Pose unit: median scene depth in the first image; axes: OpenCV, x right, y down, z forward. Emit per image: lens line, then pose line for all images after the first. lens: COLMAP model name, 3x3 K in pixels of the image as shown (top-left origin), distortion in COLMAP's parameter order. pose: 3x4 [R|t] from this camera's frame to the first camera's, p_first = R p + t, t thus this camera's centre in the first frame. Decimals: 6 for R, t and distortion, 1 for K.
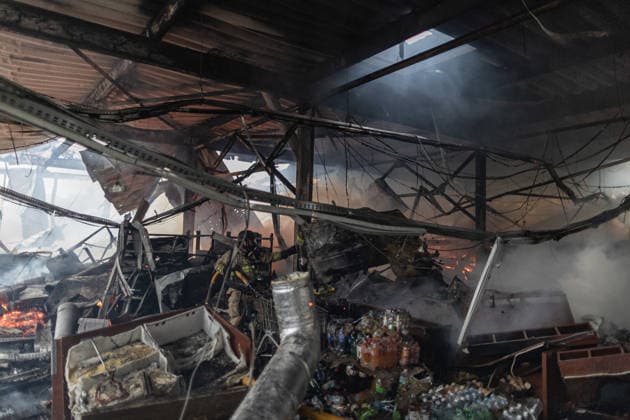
lens RADIAL K [[425.6, 0, 315.0], [0, 425.6, 210.0], [0, 0, 1]] dist [0.003498, 0.000770]
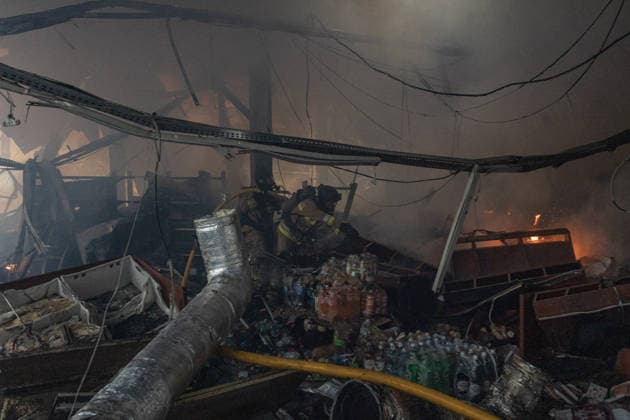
lens RADIAL K [[589.9, 0, 314.9], [0, 589.9, 226.6], [0, 0, 1]] dist [0.002210, 0.006056]
pose [[0.999264, -0.033028, 0.019488, 0.085497], [0.029789, 0.988548, 0.147941, 0.002040], [-0.024151, -0.147251, 0.988804, -0.168429]]
